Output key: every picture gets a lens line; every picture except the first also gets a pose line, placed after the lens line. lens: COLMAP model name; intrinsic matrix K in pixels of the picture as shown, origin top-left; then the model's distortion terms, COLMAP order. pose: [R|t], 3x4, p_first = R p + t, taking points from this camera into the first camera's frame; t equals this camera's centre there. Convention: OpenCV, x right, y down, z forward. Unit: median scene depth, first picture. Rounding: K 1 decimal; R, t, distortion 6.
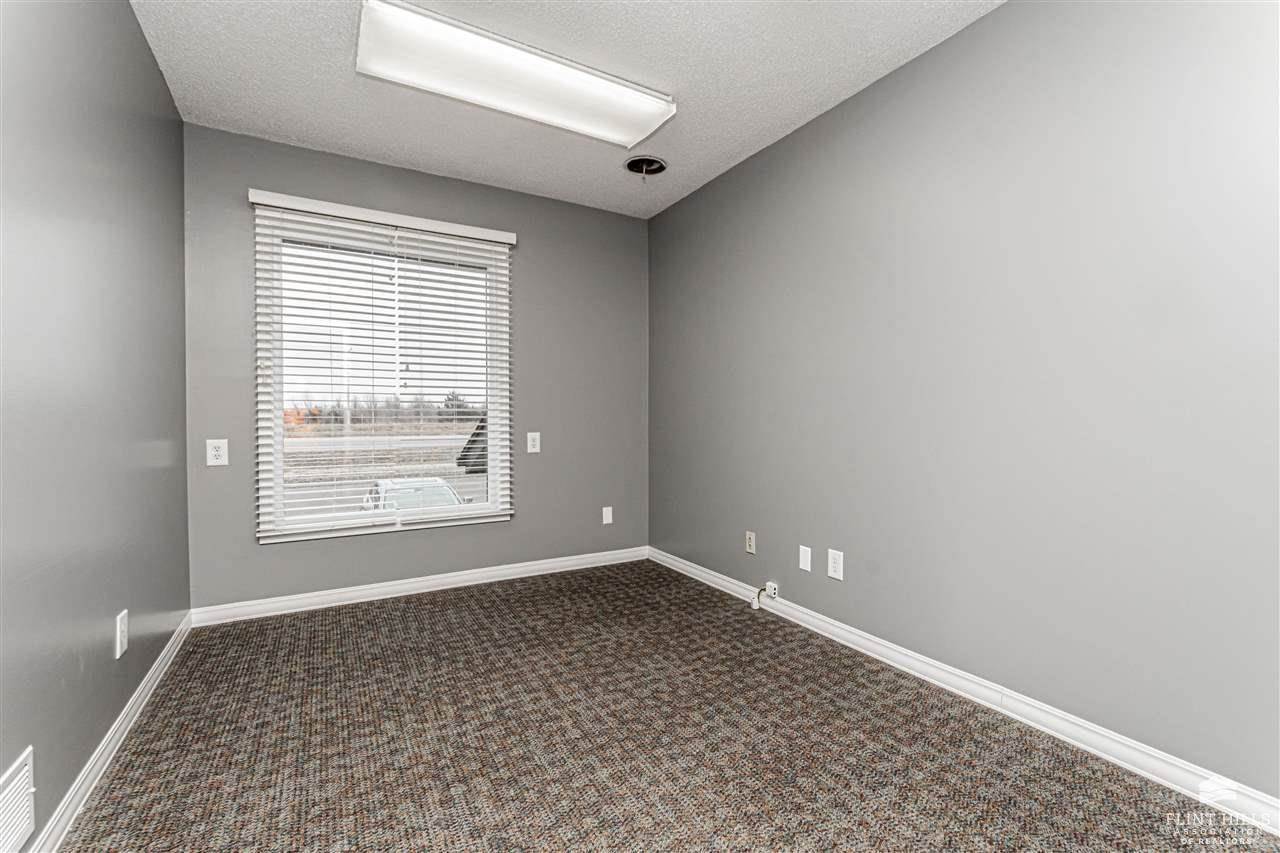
lens RADIAL K [[564.6, 0, 649.9], [0, 564.6, 426.0], [0, 0, 1]] dist [-0.000074, -0.001261]
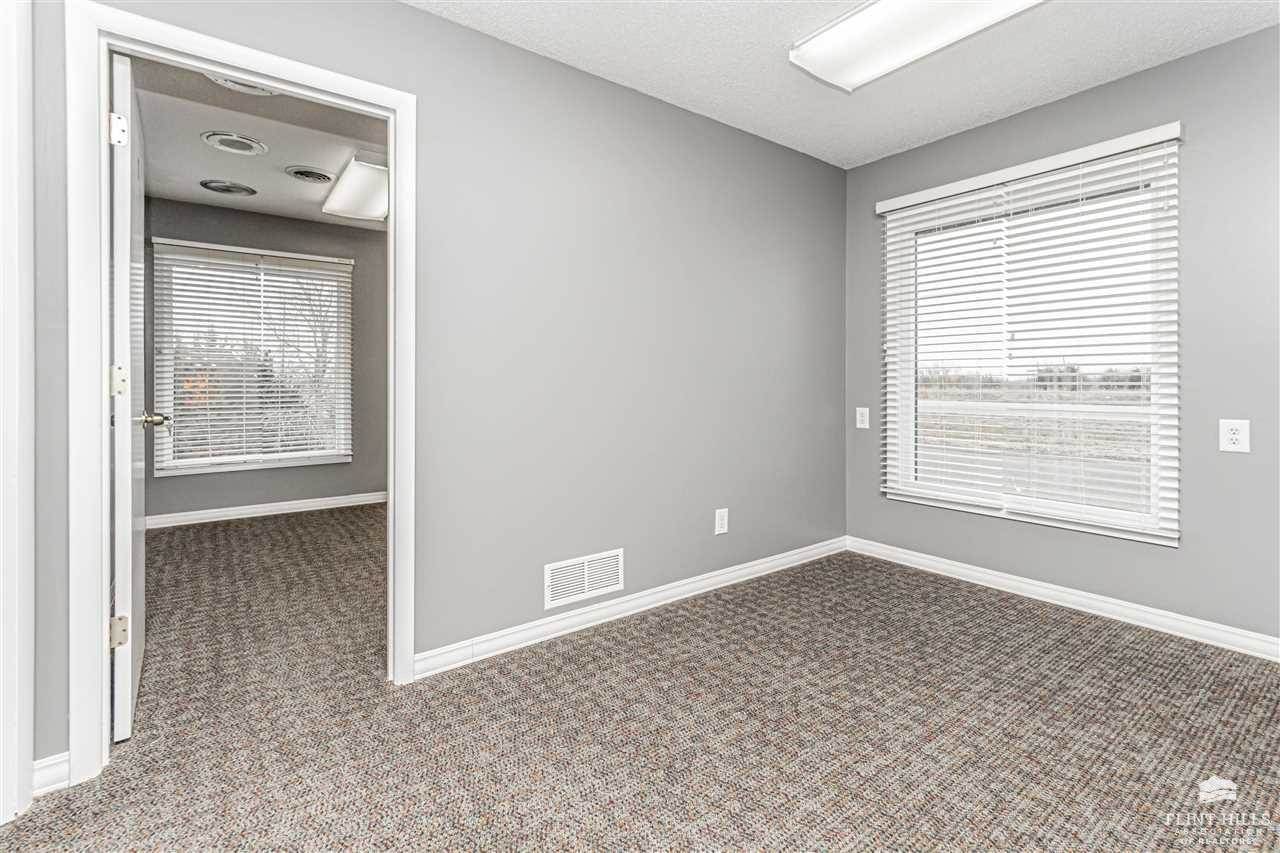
lens RADIAL K [[564.6, 0, 636.4], [0, 564.6, 379.1], [0, 0, 1]] dist [-0.000074, -0.001261]
pose [[0.102960, -0.006594, -0.994664, 0.481174], [-0.016833, 0.999823, -0.008370, -0.023331], [0.994543, 0.017605, 0.102831, 0.391874]]
